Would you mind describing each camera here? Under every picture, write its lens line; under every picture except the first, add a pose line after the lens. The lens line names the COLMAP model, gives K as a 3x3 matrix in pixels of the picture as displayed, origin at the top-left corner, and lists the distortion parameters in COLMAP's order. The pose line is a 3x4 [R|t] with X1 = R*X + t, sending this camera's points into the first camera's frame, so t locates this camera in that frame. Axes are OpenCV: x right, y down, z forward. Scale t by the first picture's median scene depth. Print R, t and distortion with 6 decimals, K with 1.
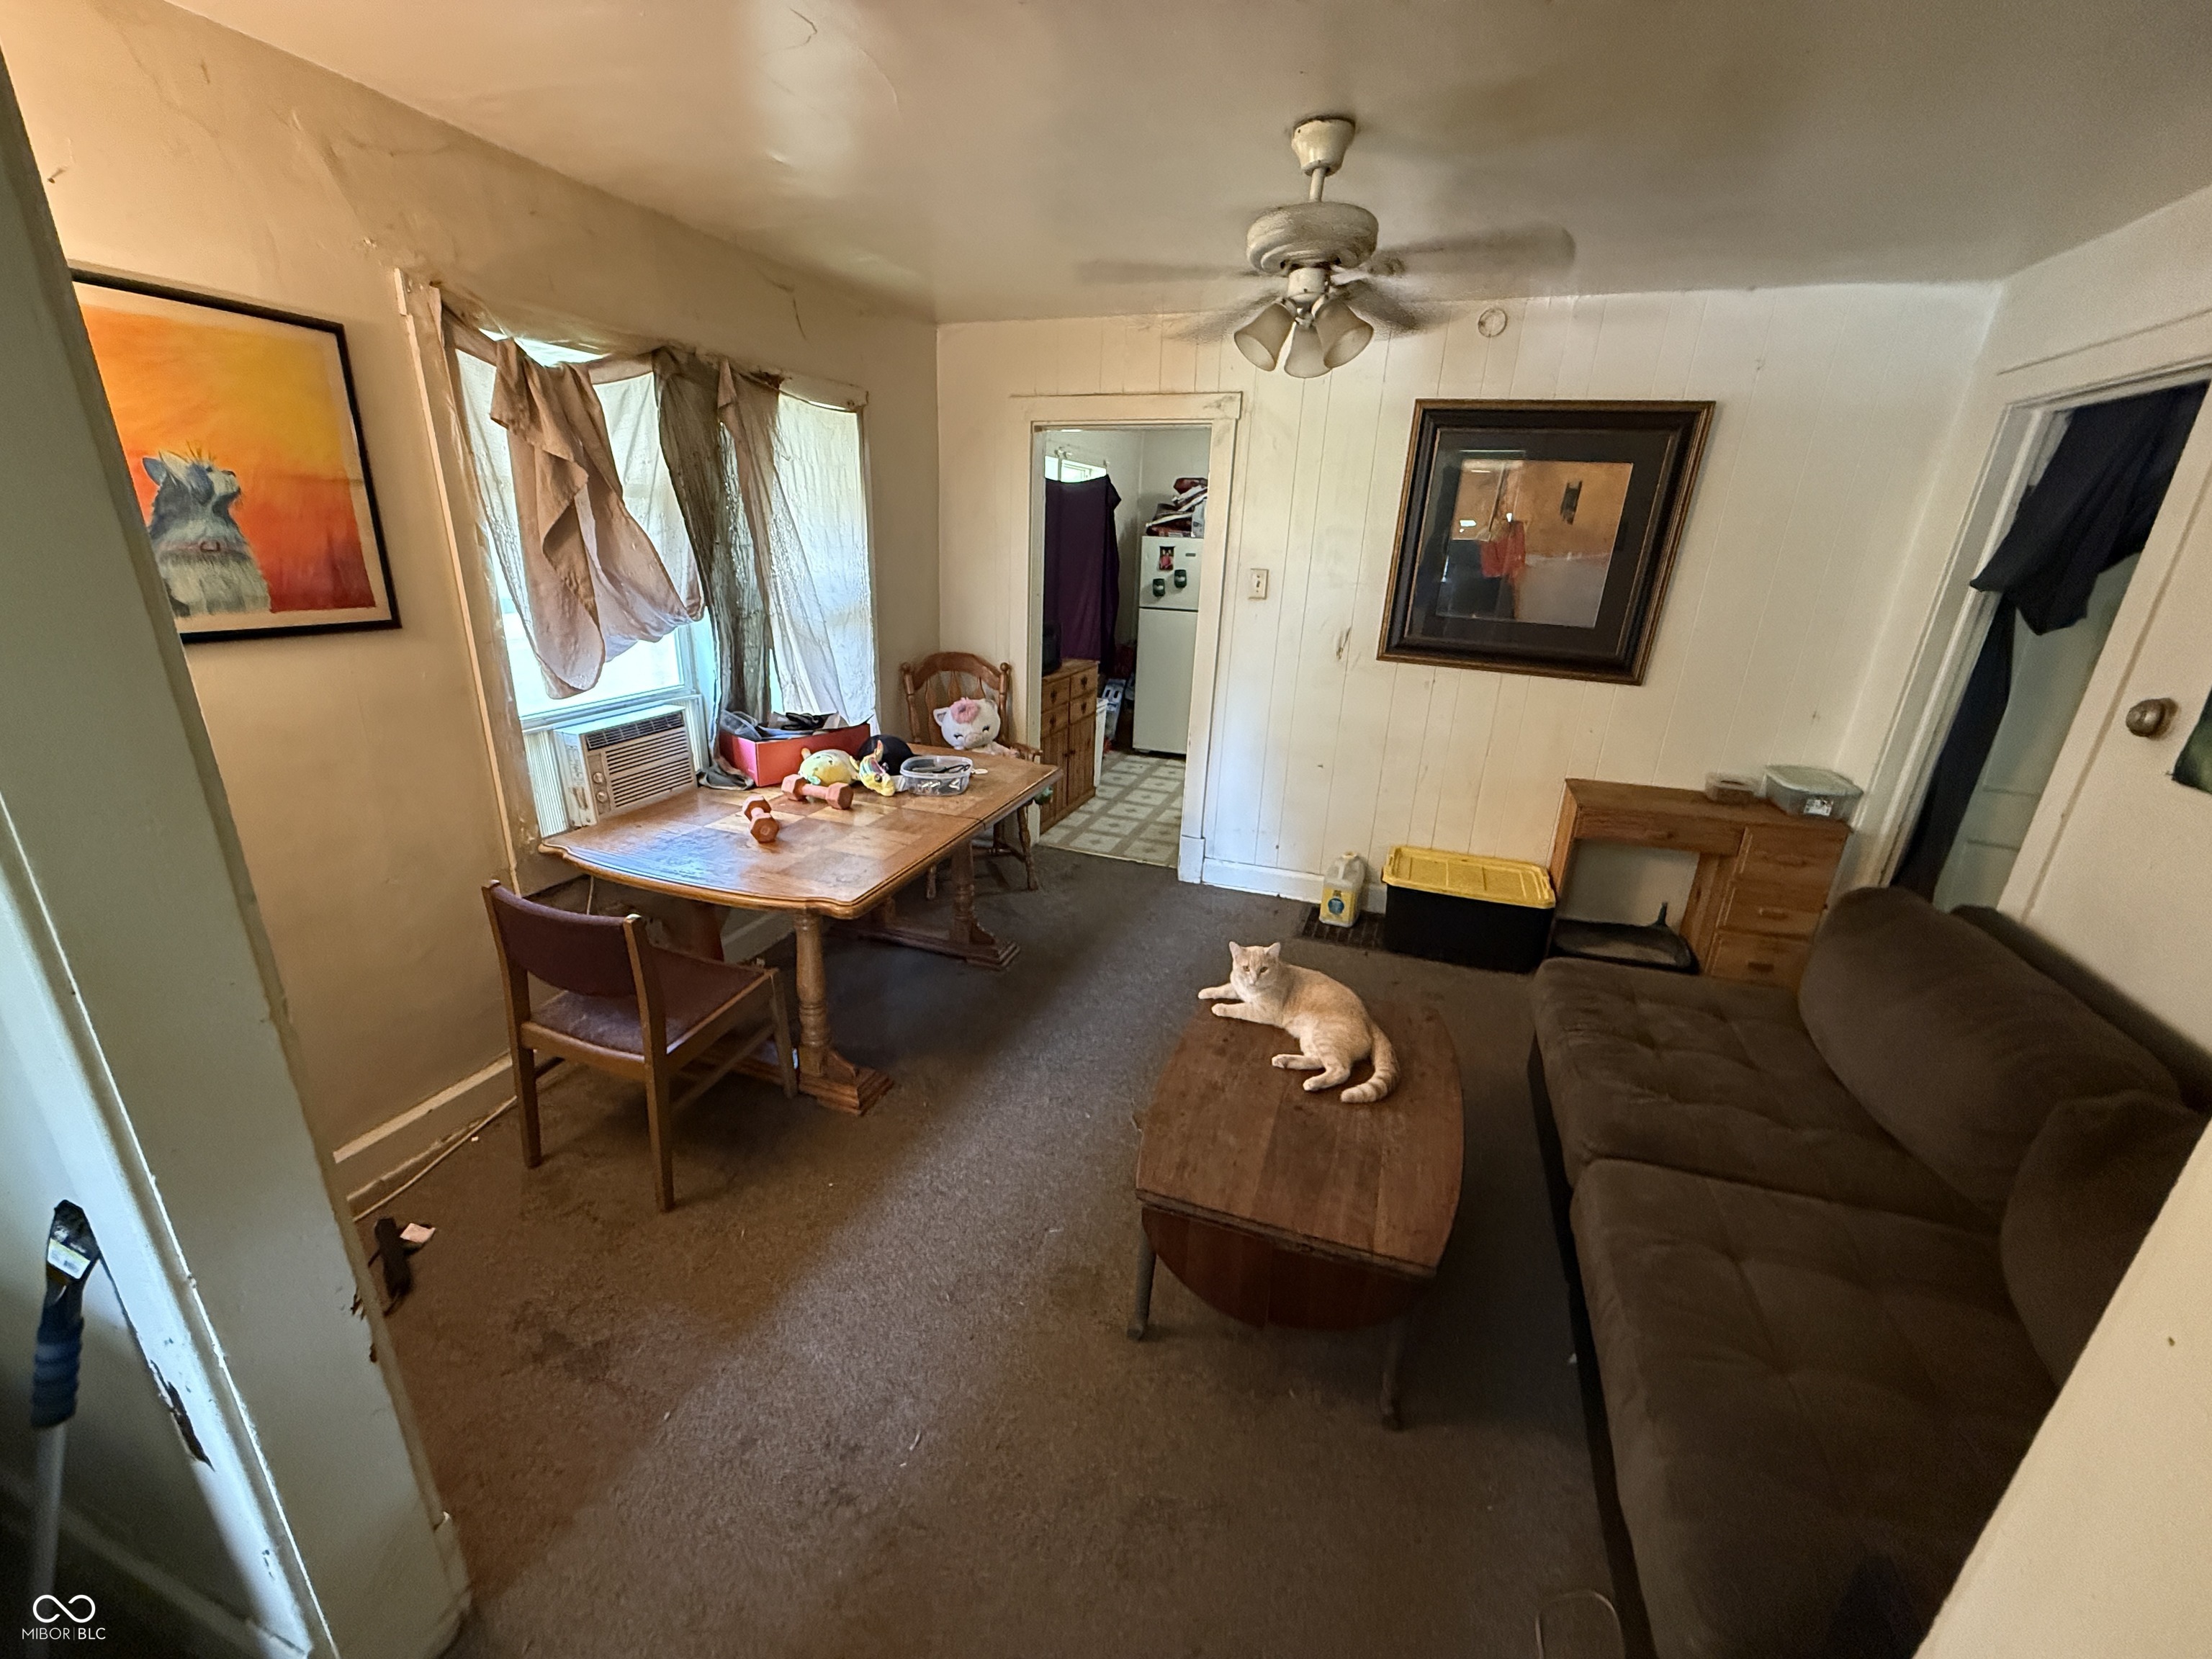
lens RADIAL K [[881.6, 0, 1110.7], [0, 881.6, 827.3], [0, 0, 1]] dist [-0.001771, 0.000234]
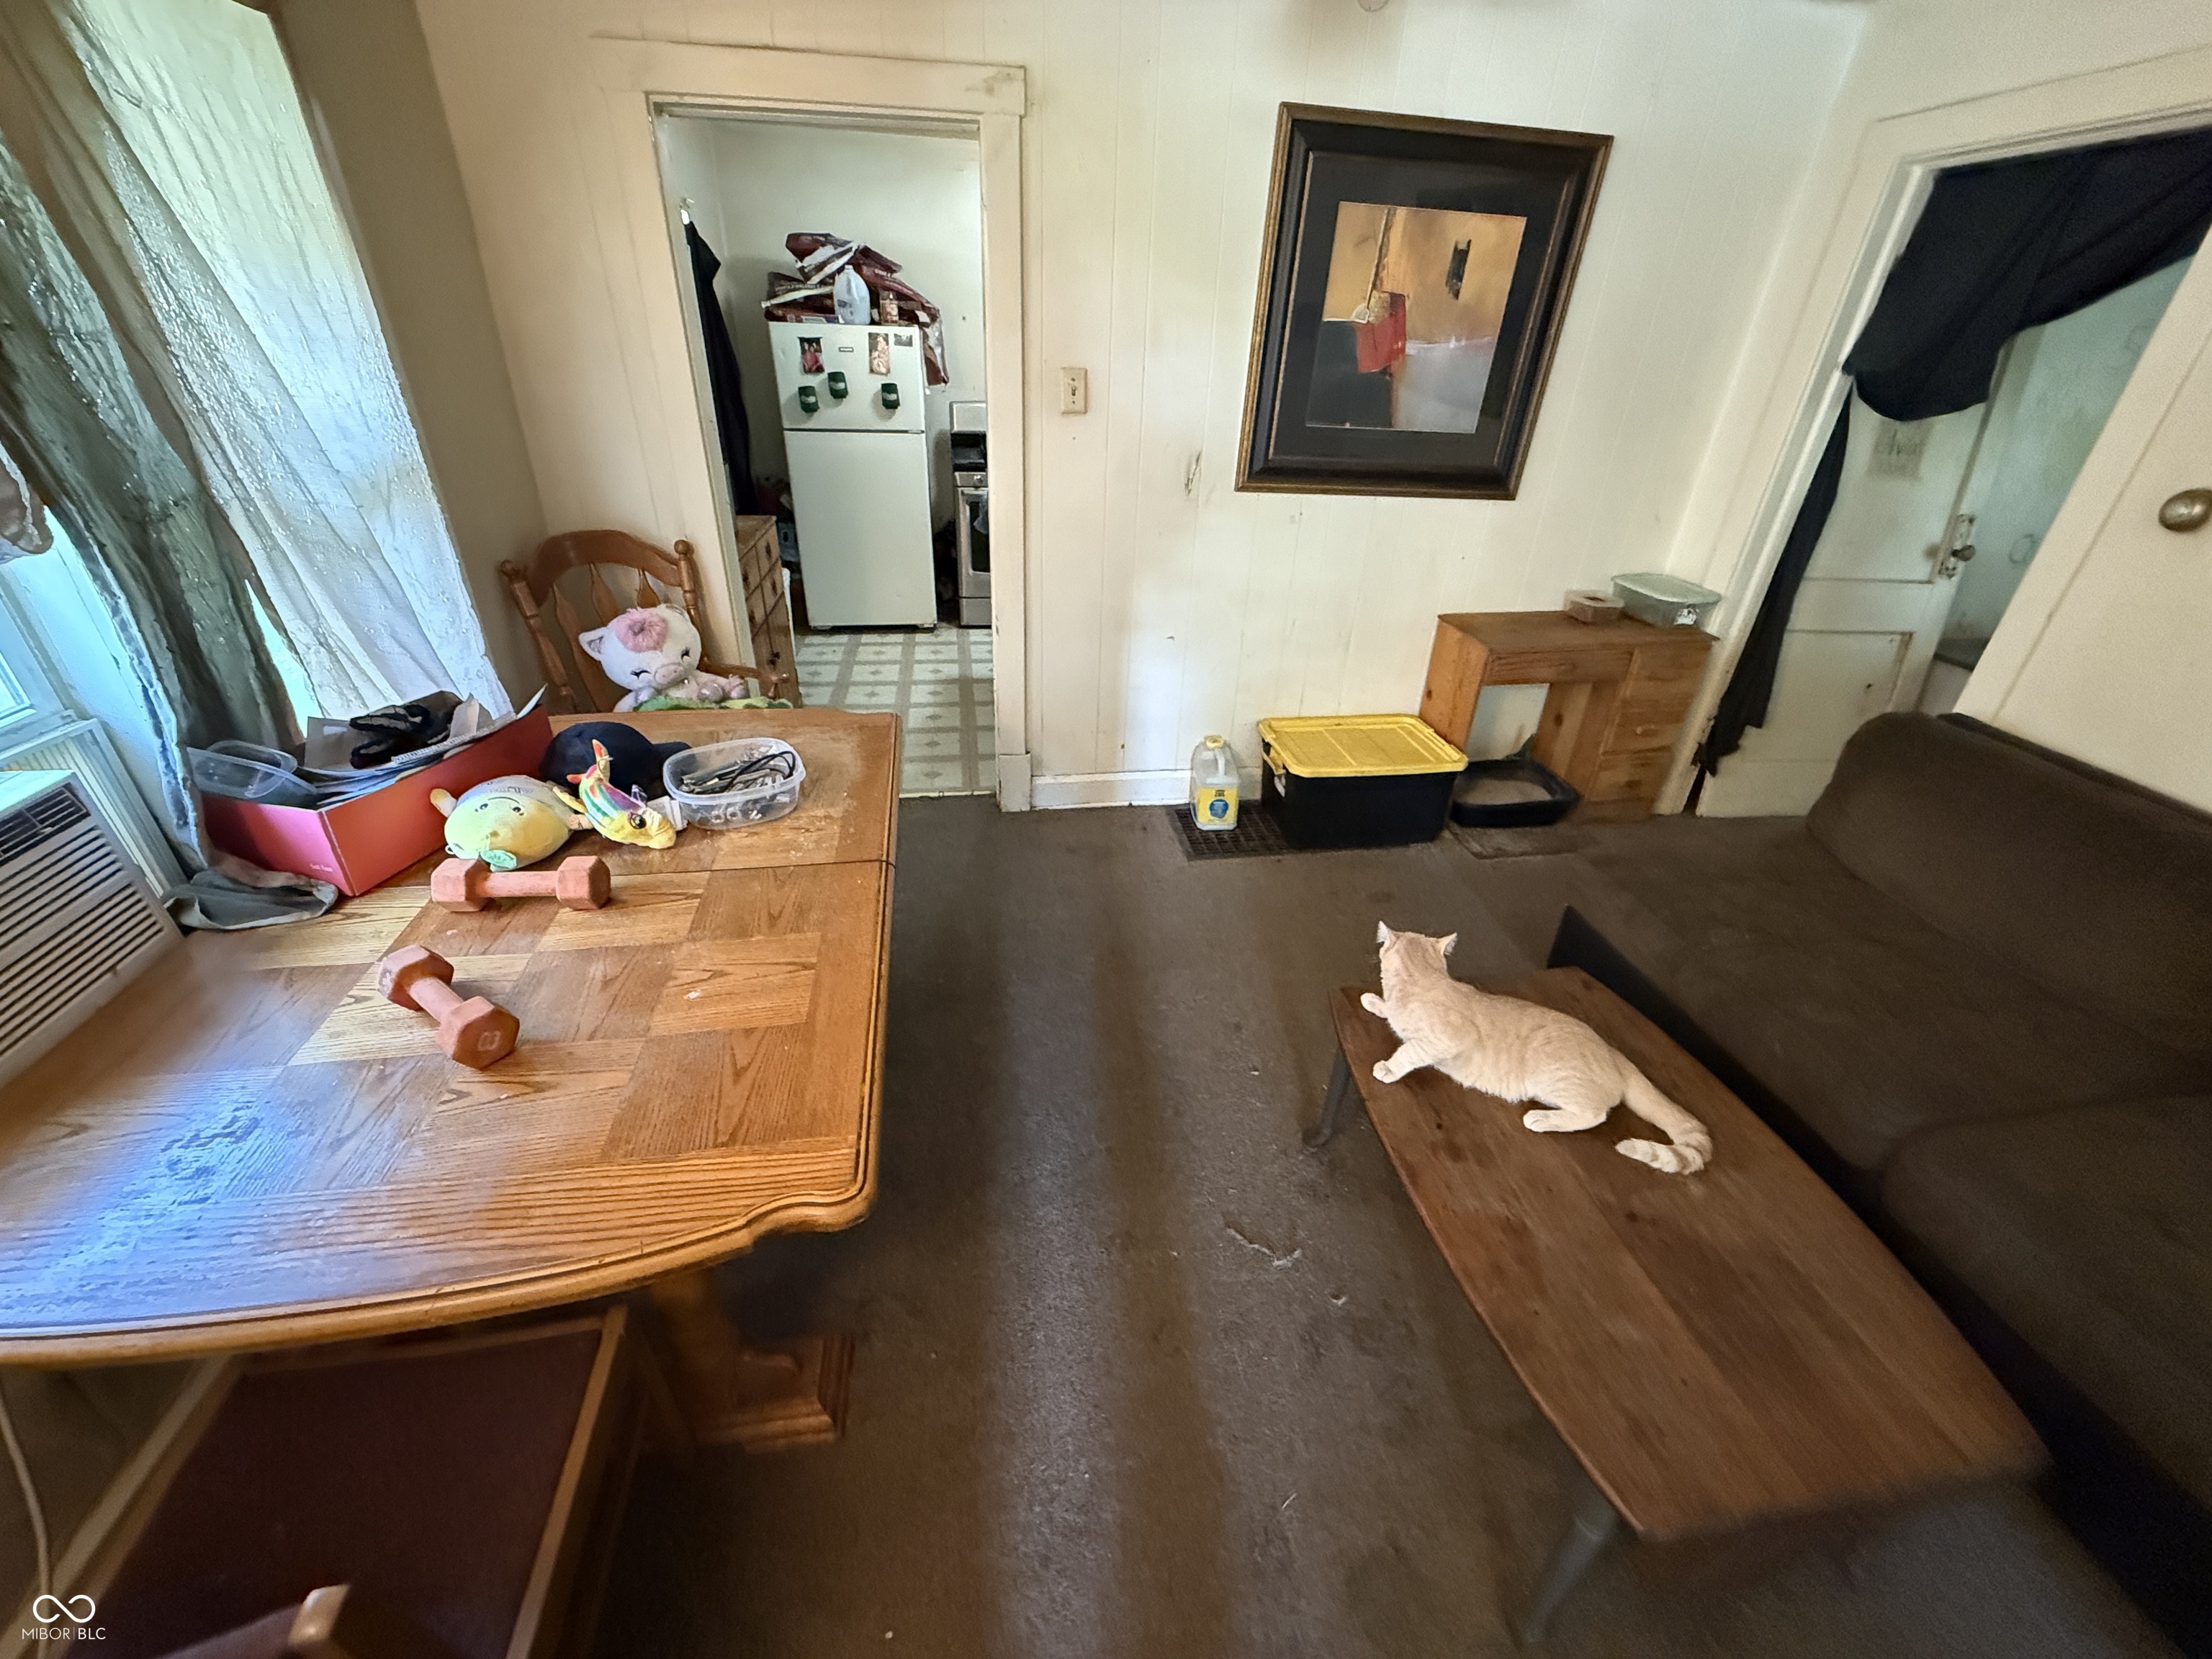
lens RADIAL K [[881.6, 0, 1110.7], [0, 881.6, 827.3], [0, 0, 1]] dist [-0.001771, 0.000234]
pose [[0.876187, -0.240332, 0.417776, -0.210442], [0.154202, 0.961029, 0.229444, -0.113481], [-0.456637, -0.136614, 0.879101, 0.370775]]
